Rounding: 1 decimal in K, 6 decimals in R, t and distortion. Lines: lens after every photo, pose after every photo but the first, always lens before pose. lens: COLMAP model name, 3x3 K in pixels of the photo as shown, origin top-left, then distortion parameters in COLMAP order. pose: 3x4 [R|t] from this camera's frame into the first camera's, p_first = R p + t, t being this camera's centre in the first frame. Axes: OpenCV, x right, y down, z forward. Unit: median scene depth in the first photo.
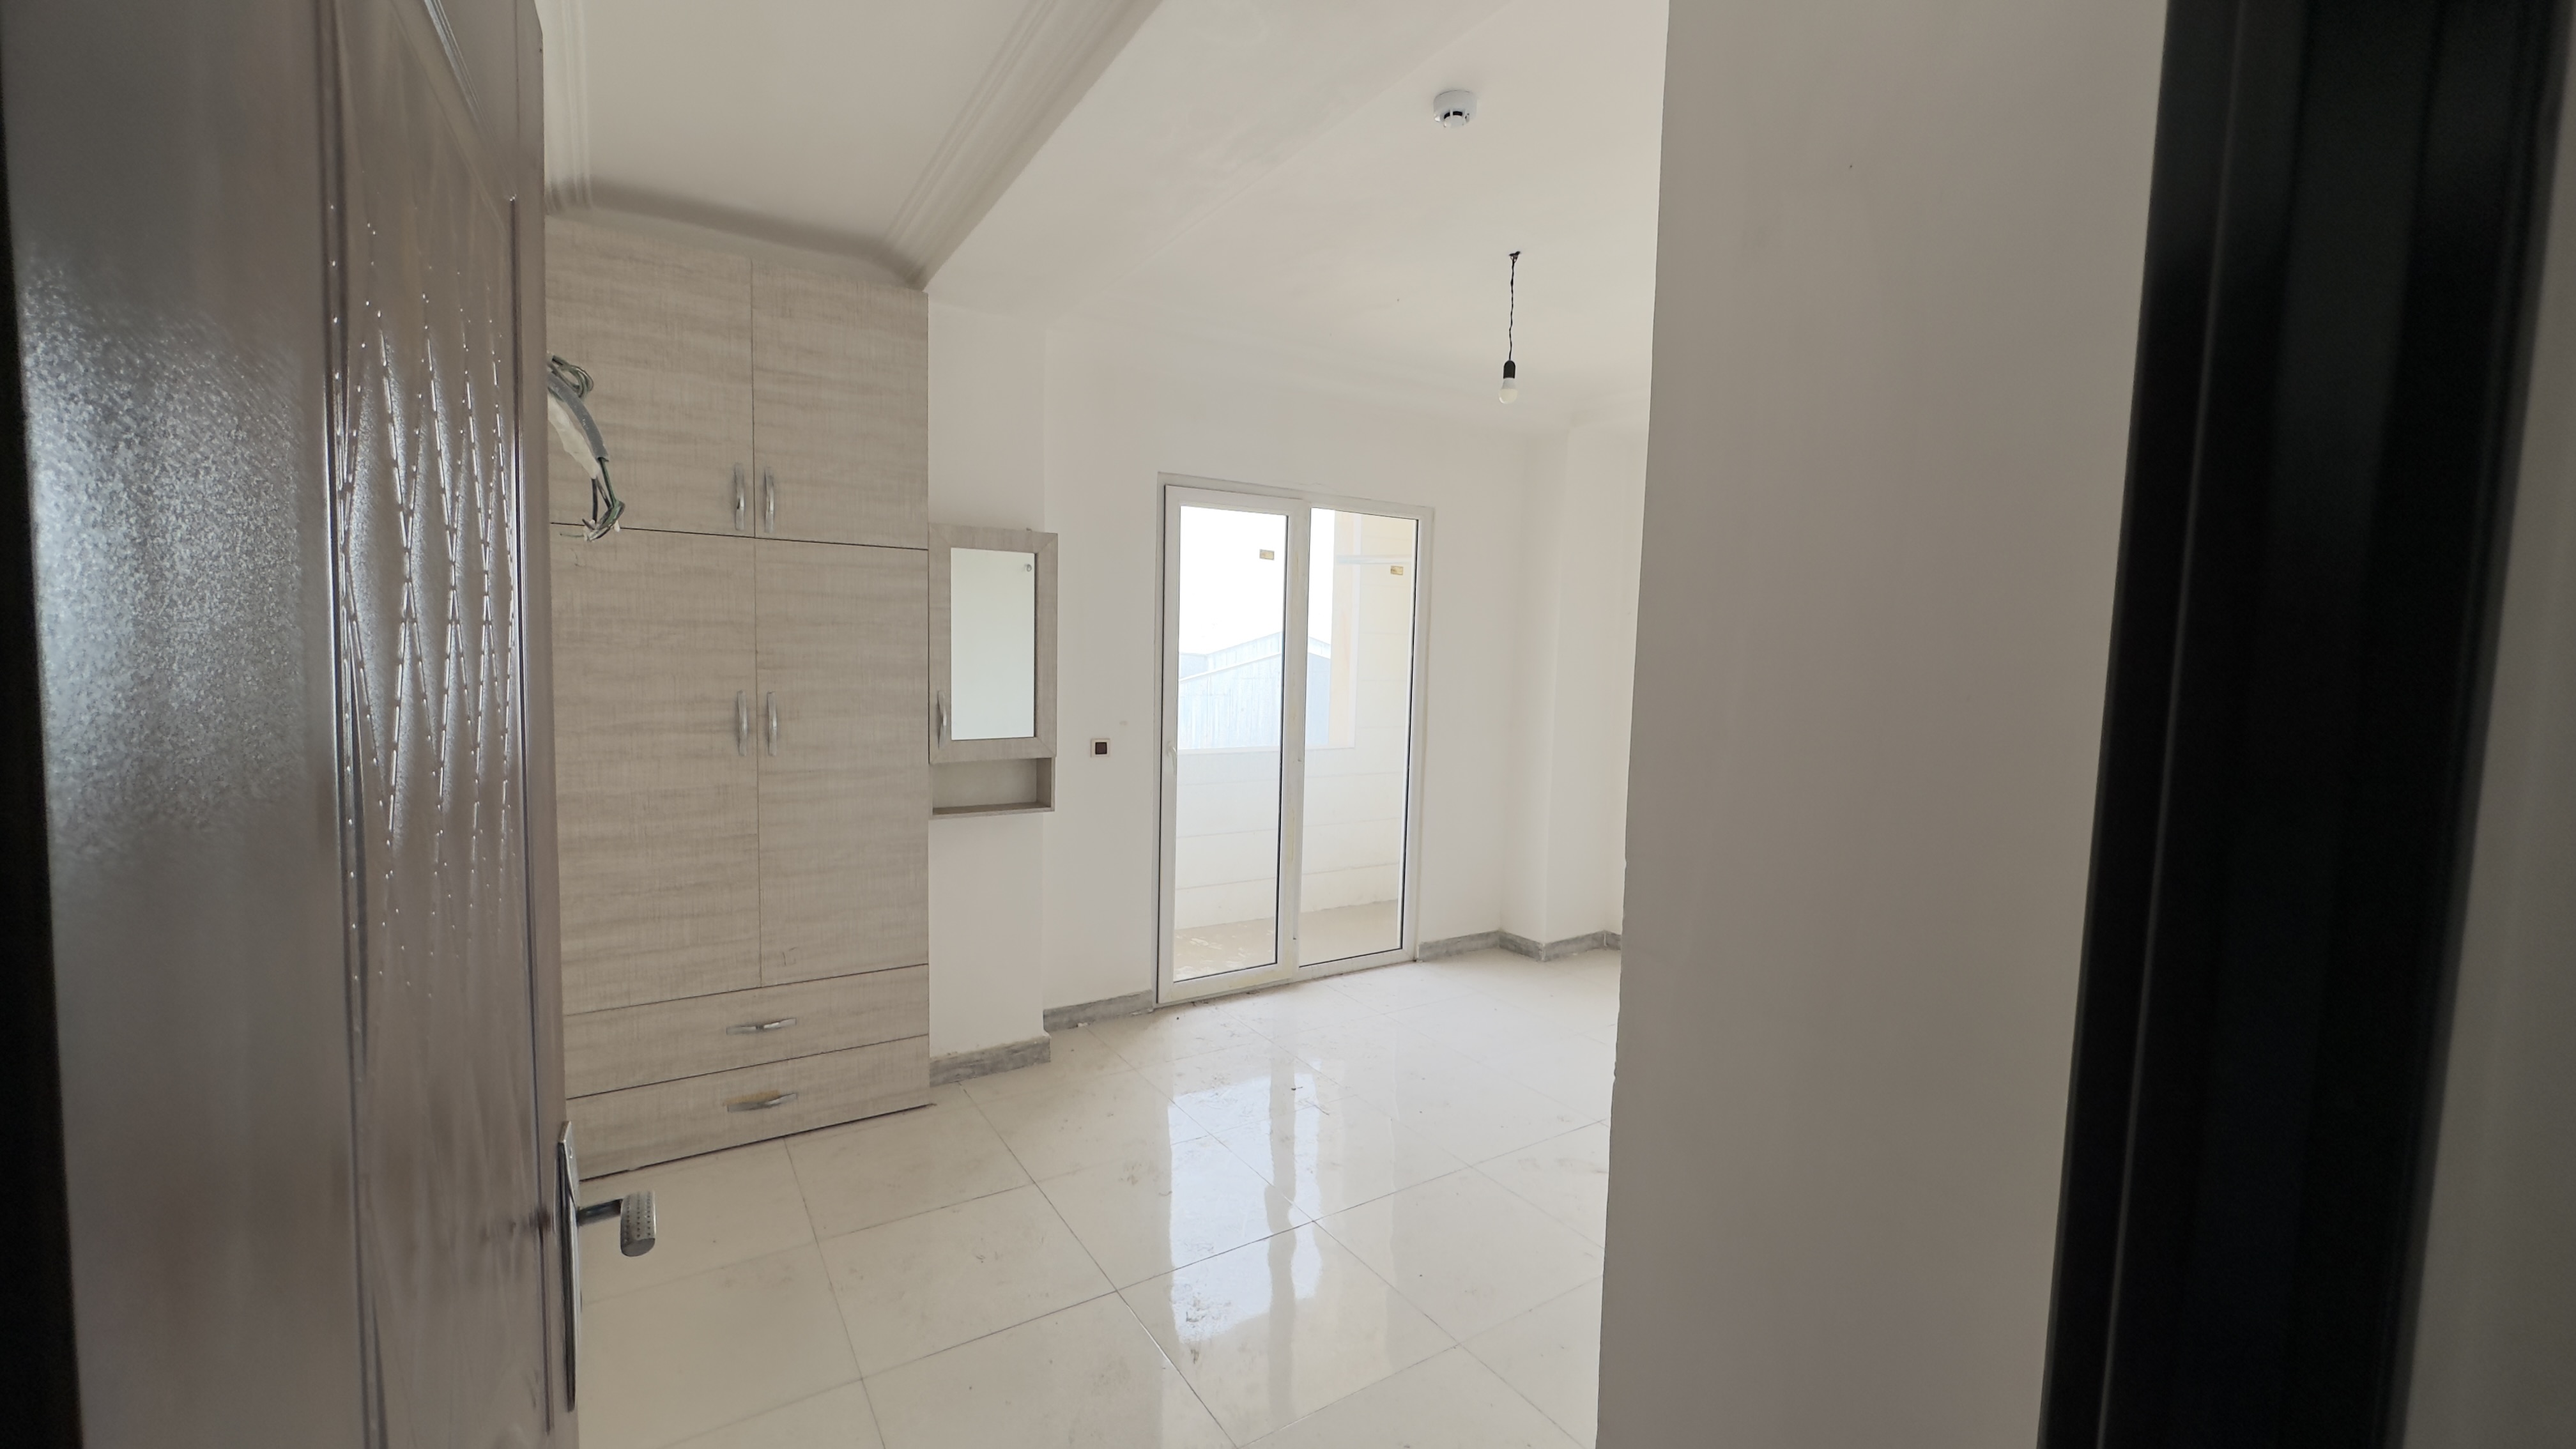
lens RADIAL K [[1024.0, 0, 1297.5], [0, 1024.0, 729.0], [0, 0, 1]] dist [-0.002674, 0.000437]
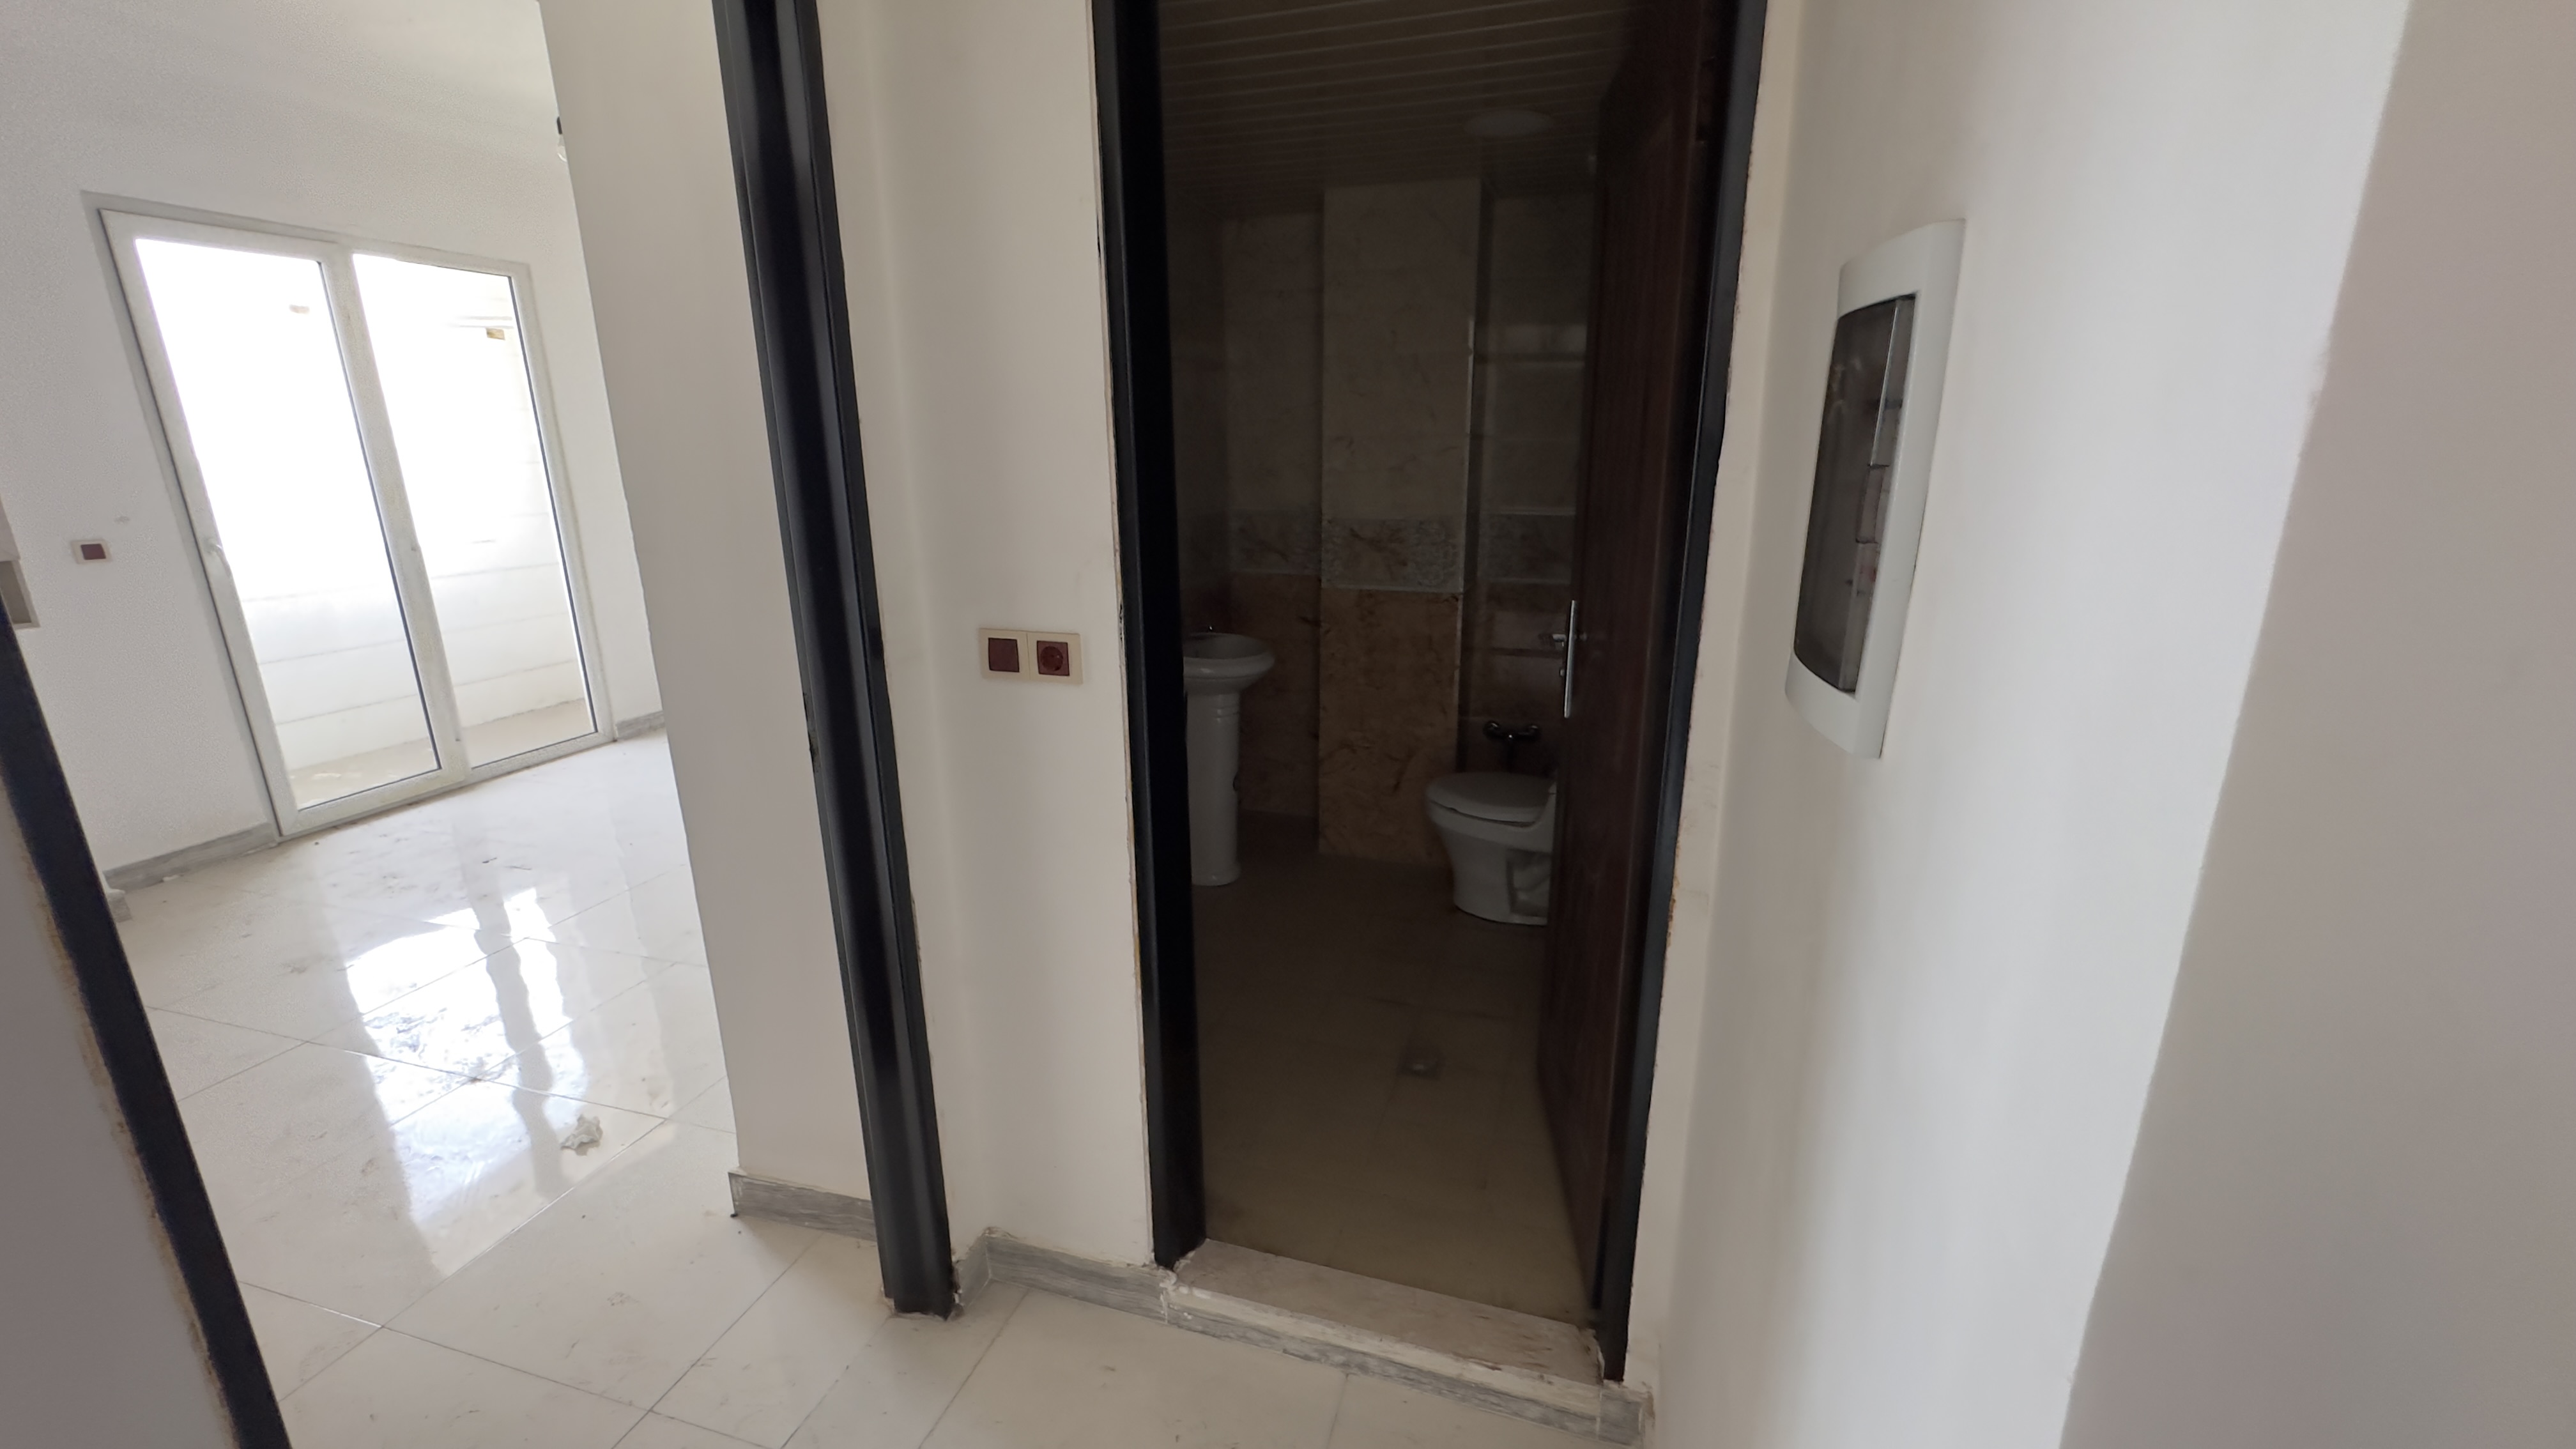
lens RADIAL K [[1024.0, 0, 1289.8], [0, 1024.0, 725.9], [0, 0, 1]] dist [-0.002674, 0.000437]
pose [[0.766291, -0.202961, 0.609594, 0.014298], [0.079658, 0.971486, 0.223317, 0.047134], [-0.637536, -0.122567, 0.760608, -0.238337]]
